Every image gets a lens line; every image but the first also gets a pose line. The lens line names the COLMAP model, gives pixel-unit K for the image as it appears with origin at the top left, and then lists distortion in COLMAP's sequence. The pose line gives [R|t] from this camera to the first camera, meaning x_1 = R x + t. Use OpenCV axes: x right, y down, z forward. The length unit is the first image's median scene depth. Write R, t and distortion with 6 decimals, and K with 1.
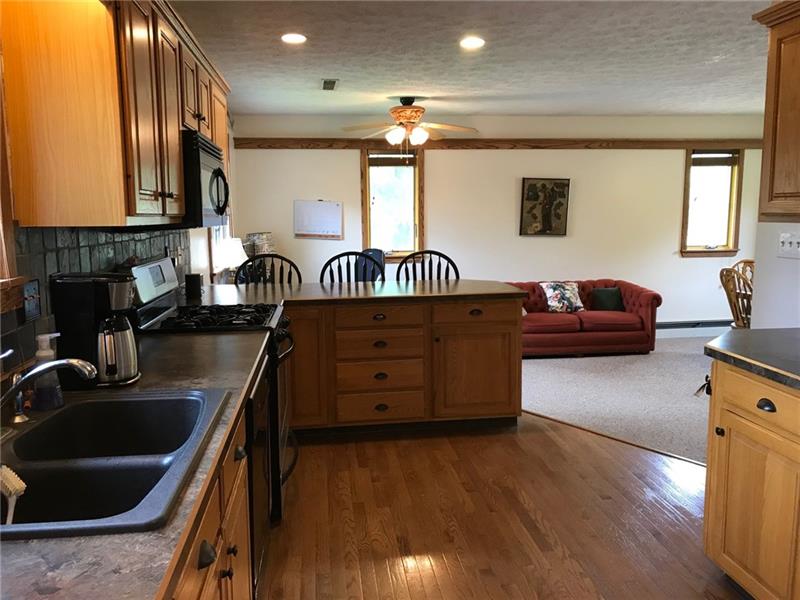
lens RADIAL K [[649.9, 0, 401.9], [0, 649.9, 296.6], [0, 0, 1]] dist [0.109853, -0.151415]
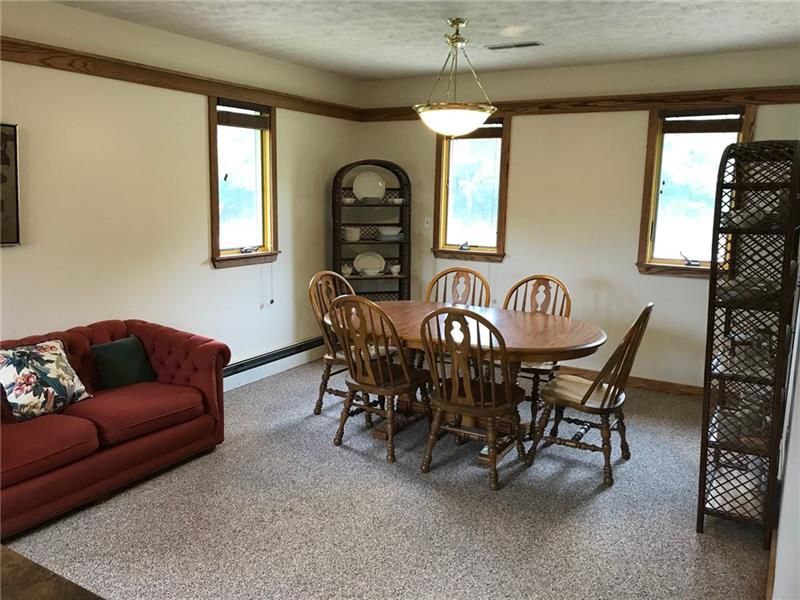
lens RADIAL K [[649.9, 0, 401.9], [0, 649.9, 296.6], [0, 0, 1]] dist [0.109853, -0.151415]
pose [[0.612697, -0.113087, 0.782185, 0.037999], [0.069911, 0.993585, 0.088888, -0.078767], [-0.787219, 0.000222, 0.616673, 0.481364]]
